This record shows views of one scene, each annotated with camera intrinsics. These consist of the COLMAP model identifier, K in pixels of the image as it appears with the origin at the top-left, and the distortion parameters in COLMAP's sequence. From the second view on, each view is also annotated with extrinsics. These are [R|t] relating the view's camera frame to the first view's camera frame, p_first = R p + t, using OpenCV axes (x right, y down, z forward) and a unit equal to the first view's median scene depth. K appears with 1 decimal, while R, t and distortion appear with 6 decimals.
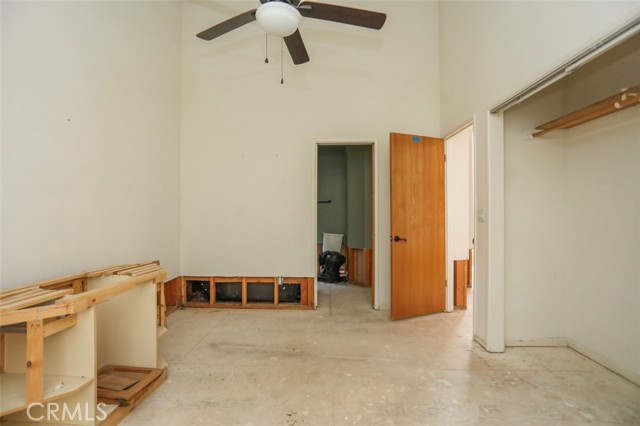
lens RADIAL K [[312.2, 0, 319.0], [0, 312.2, 211.3], [0, 0, 1]] dist [-0.037528, 0.017870]
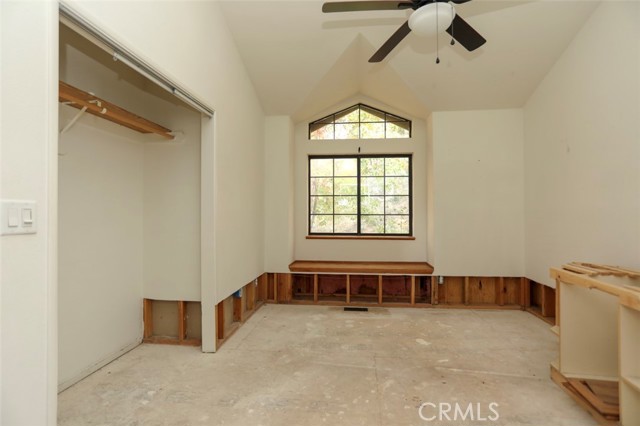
lens RADIAL K [[312.2, 0, 320.2], [0, 312.2, 214.4], [0, 0, 1]] dist [-0.037528, 0.017870]
pose [[-0.996733, 0.007221, 0.080441, 0.152750], [0.006991, 0.999971, -0.003149, 0.016036], [-0.080462, -0.002576, -0.996754, 1.987883]]
